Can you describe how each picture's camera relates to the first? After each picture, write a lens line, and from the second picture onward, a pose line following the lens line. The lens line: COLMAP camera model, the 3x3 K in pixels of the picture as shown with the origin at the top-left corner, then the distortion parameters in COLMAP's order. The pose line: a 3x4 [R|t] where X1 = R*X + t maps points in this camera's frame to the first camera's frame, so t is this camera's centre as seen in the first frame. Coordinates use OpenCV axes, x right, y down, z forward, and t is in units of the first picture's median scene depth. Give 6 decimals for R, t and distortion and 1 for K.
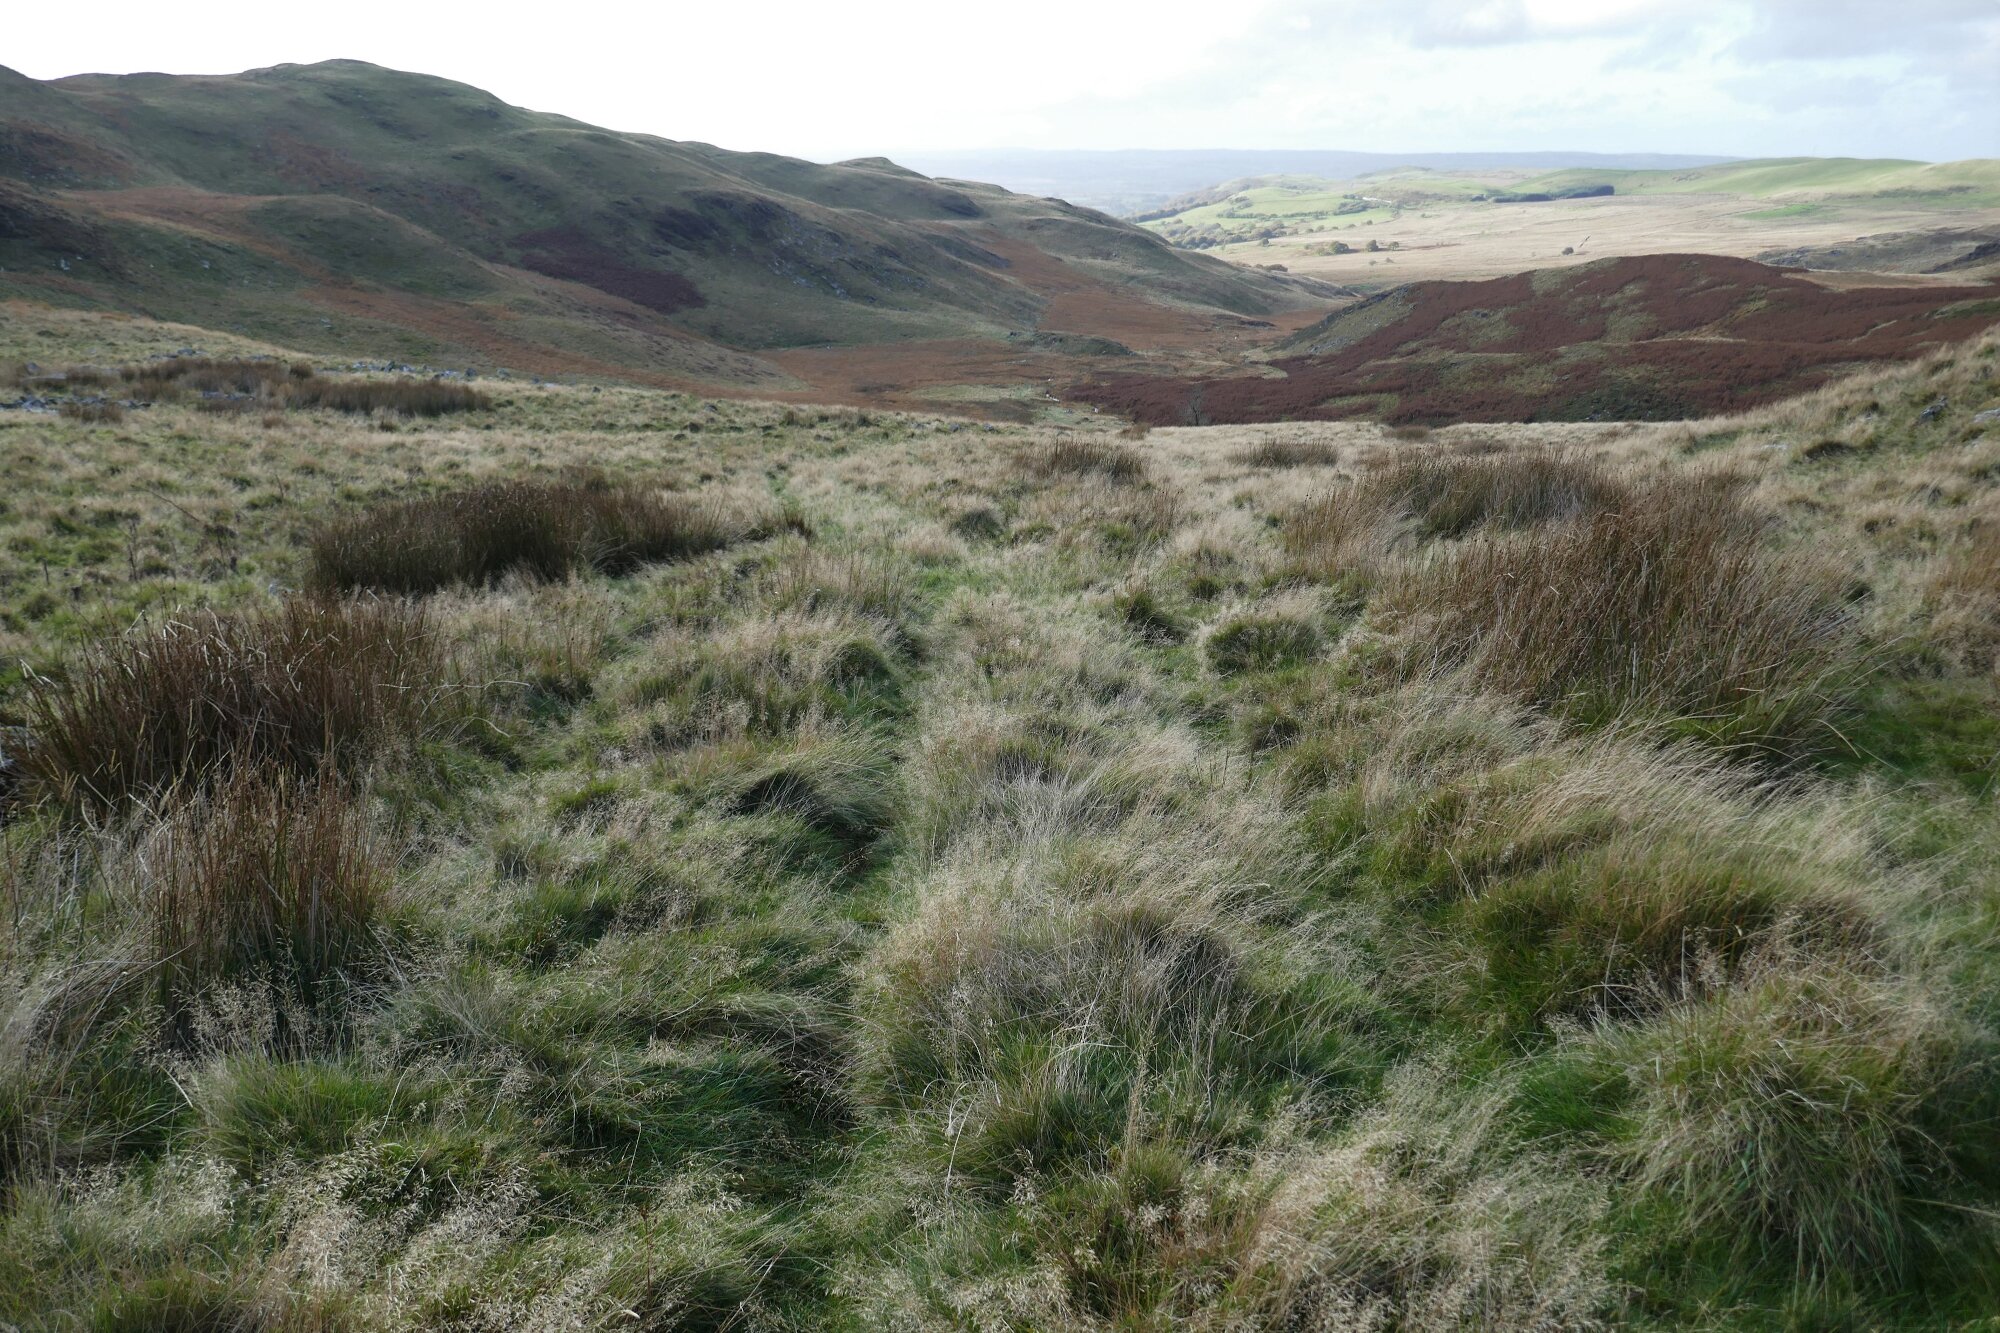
lens RADIAL K [[1468.2, 0, 998.6], [0, 1468.2, 666.0], [0, 0, 1]] dist [-0.006251, 0.000573]
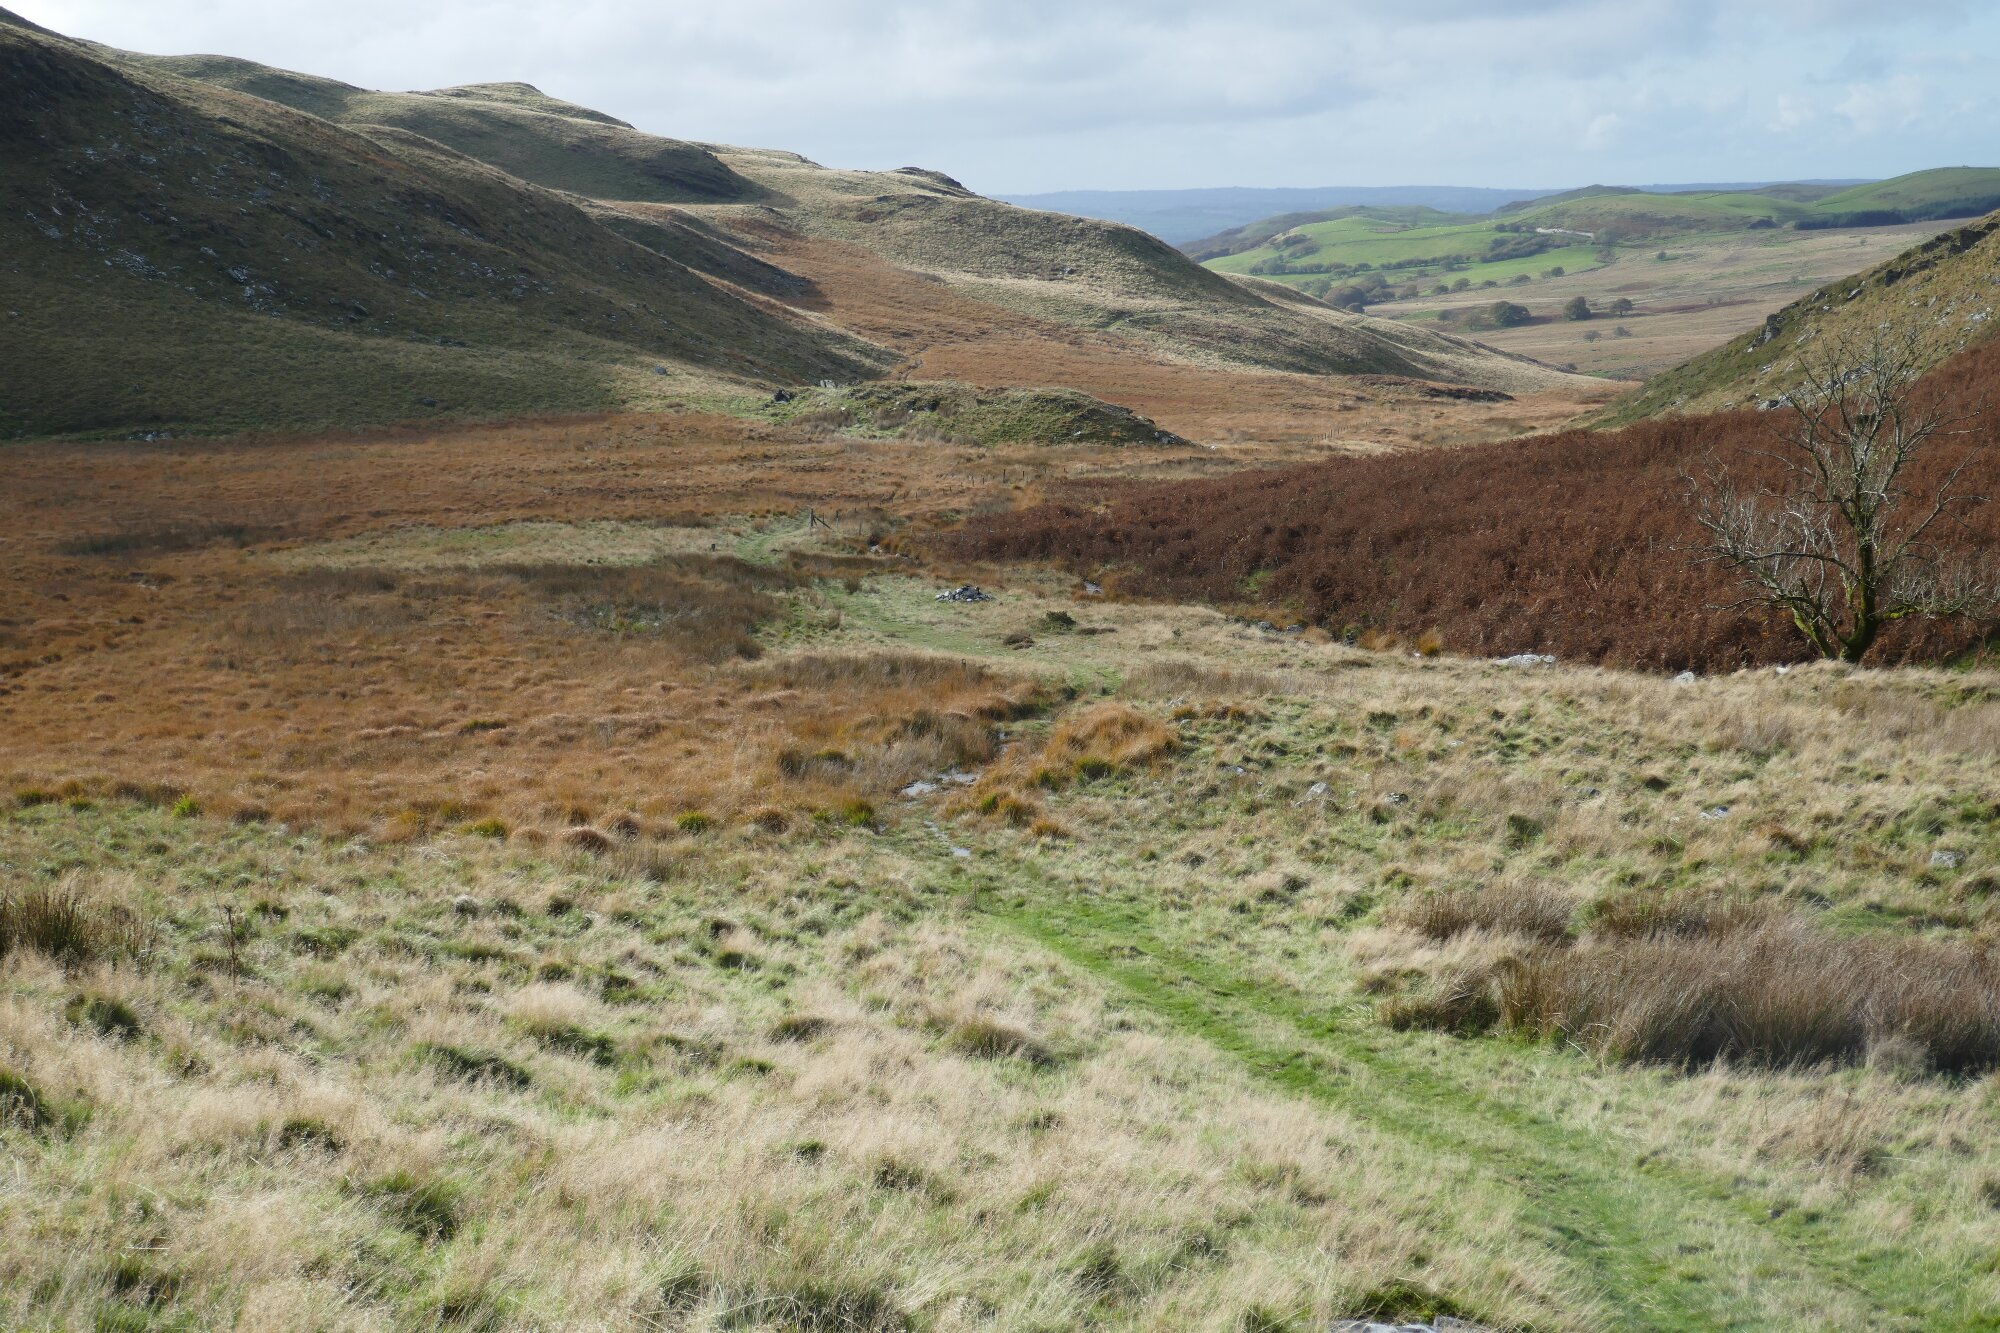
lens RADIAL K [[2832.1, 0, 990.6], [0, 2832.1, 669.3], [0, 0, 1]] dist [-0.034635, 0.000000]
pose [[0.998208, -0.027138, 0.053323, 0.012082], [0.035756, 0.985143, -0.167973, -0.039025], [-0.047972, 0.169578, 0.984348, 0.247008]]
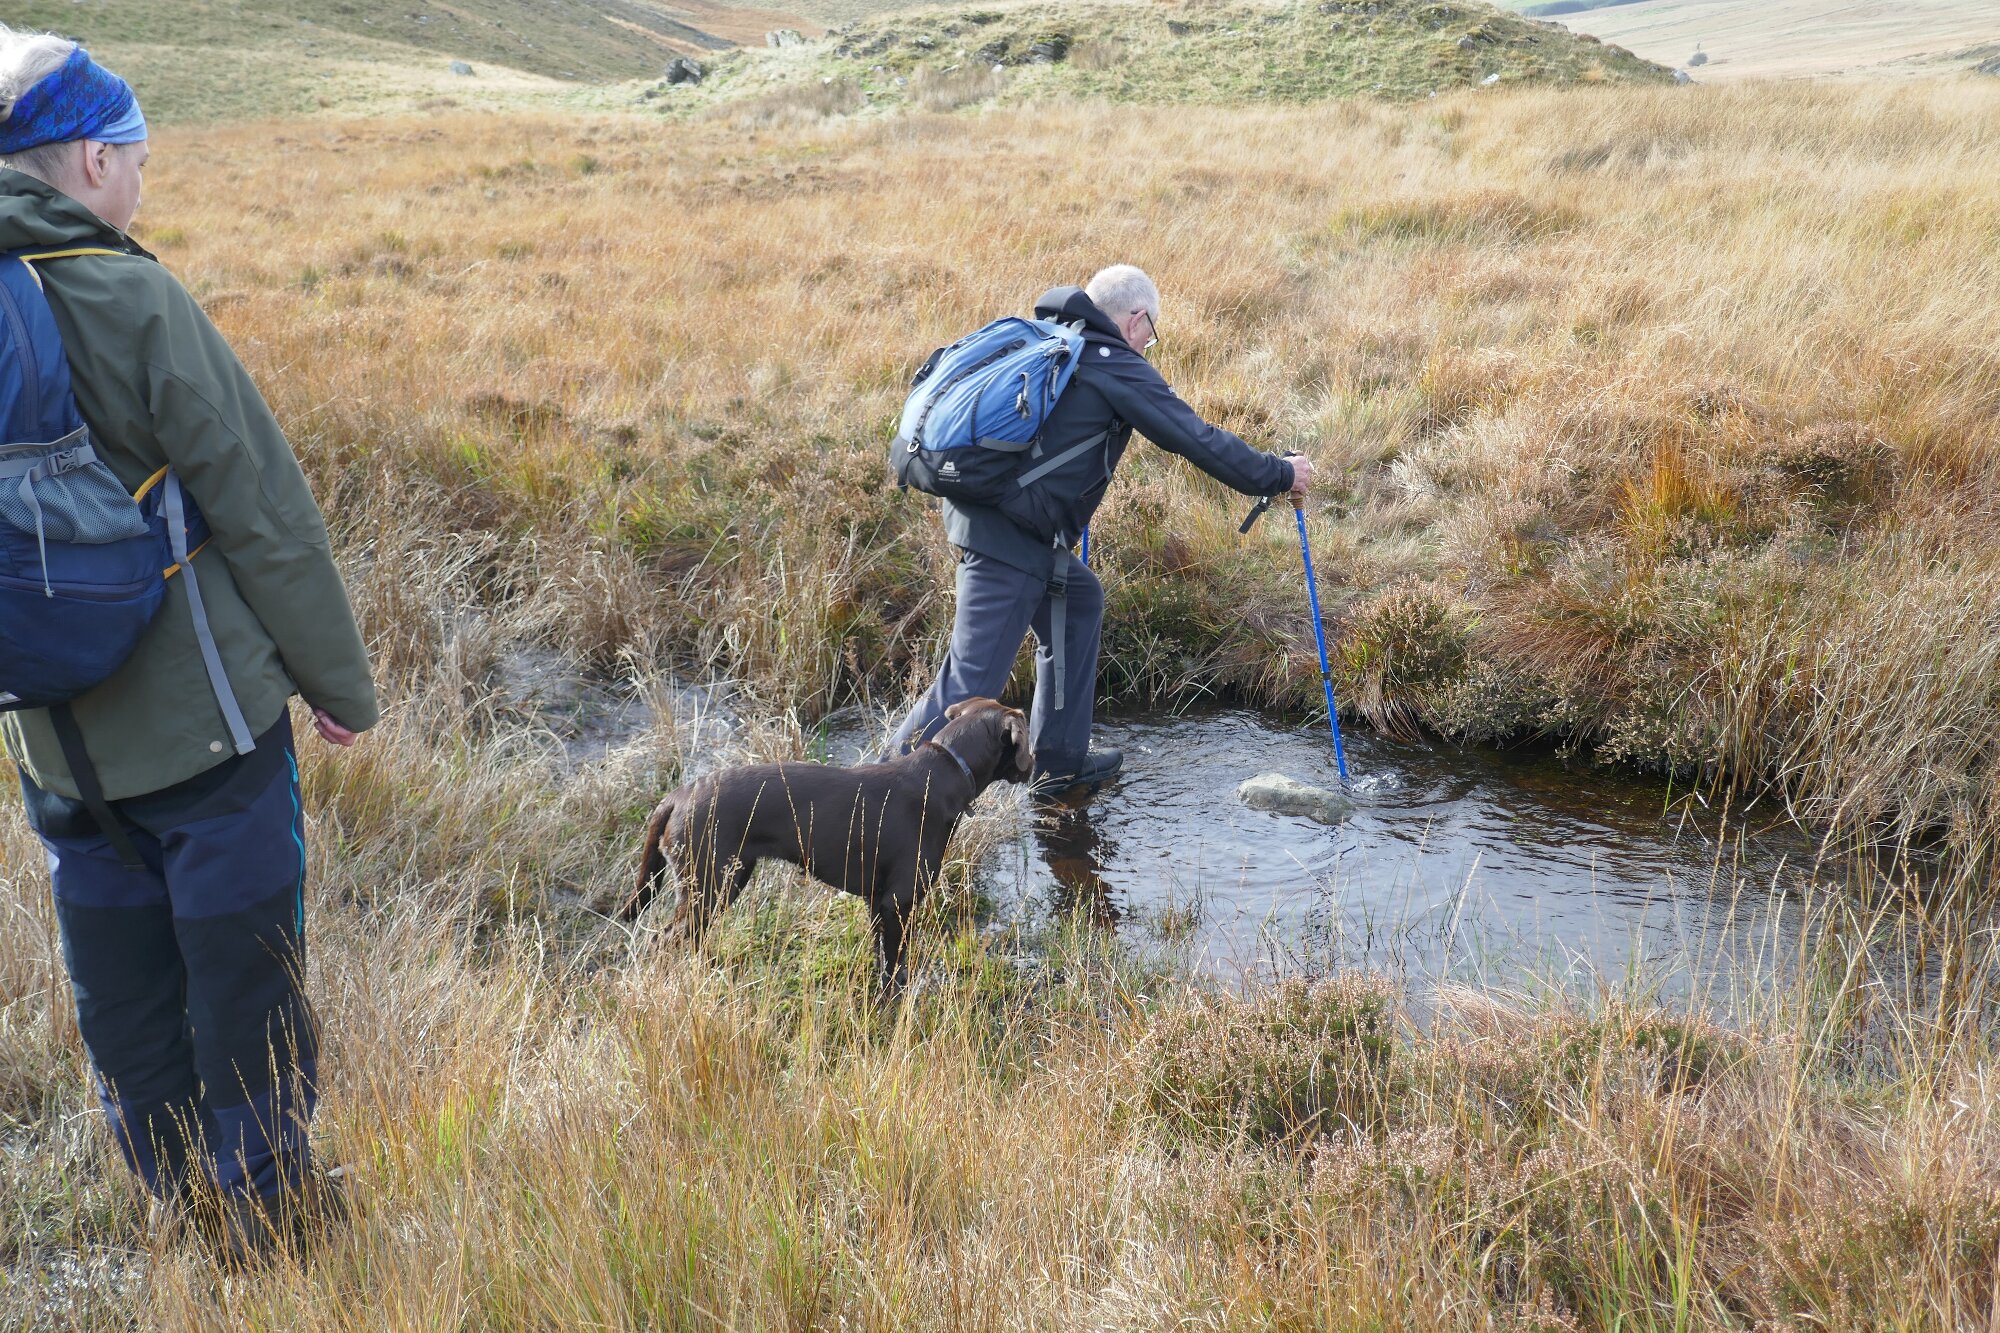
lens RADIAL K [[1963.0, 0, 1000.1], [0, 1963.0, 667.0], [0, 0, 1]] dist [-0.018497, 0.000000]
pose [[0.981902, -0.139969, 0.127582, 0.002917], [0.136979, 0.990058, 0.031962, -0.096548], [-0.130787, -0.013908, 0.991313, 0.465062]]
